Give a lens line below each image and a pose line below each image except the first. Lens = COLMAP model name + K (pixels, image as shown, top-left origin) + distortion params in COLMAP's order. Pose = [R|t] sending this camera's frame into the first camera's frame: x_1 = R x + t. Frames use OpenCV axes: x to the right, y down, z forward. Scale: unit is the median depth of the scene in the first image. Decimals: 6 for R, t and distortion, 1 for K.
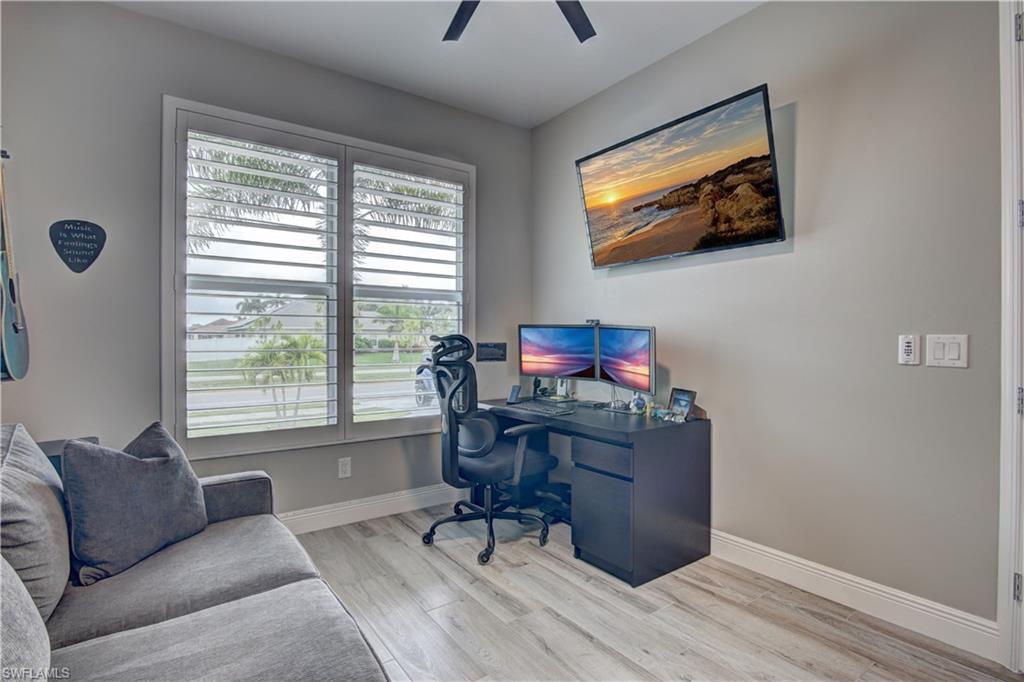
lens RADIAL K [[502.7, 0, 512.0], [0, 502.7, 341.0], [0, 0, 1]] dist [-0.020367, -0.001076]
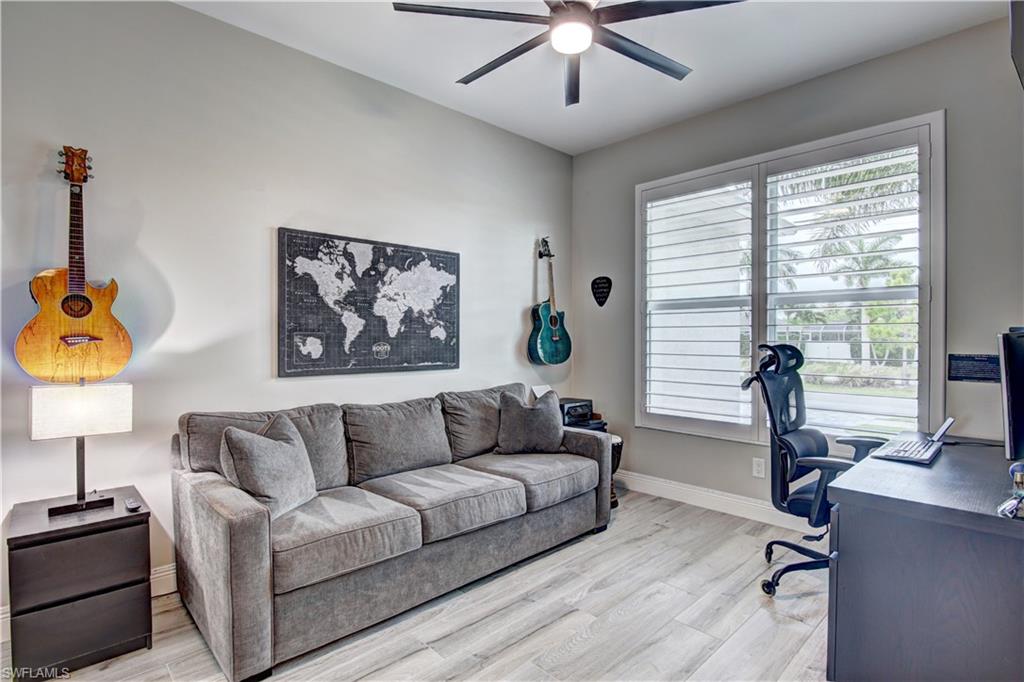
lens RADIAL K [[502.7, 0, 512.0], [0, 502.7, 341.0], [0, 0, 1]] dist [-0.020367, -0.001076]
pose [[0.141114, 0.002558, -0.989990, 0.765190], [-0.008093, 0.999966, 0.001430, -0.014641], [0.989960, 0.007810, 0.141130, 0.399447]]
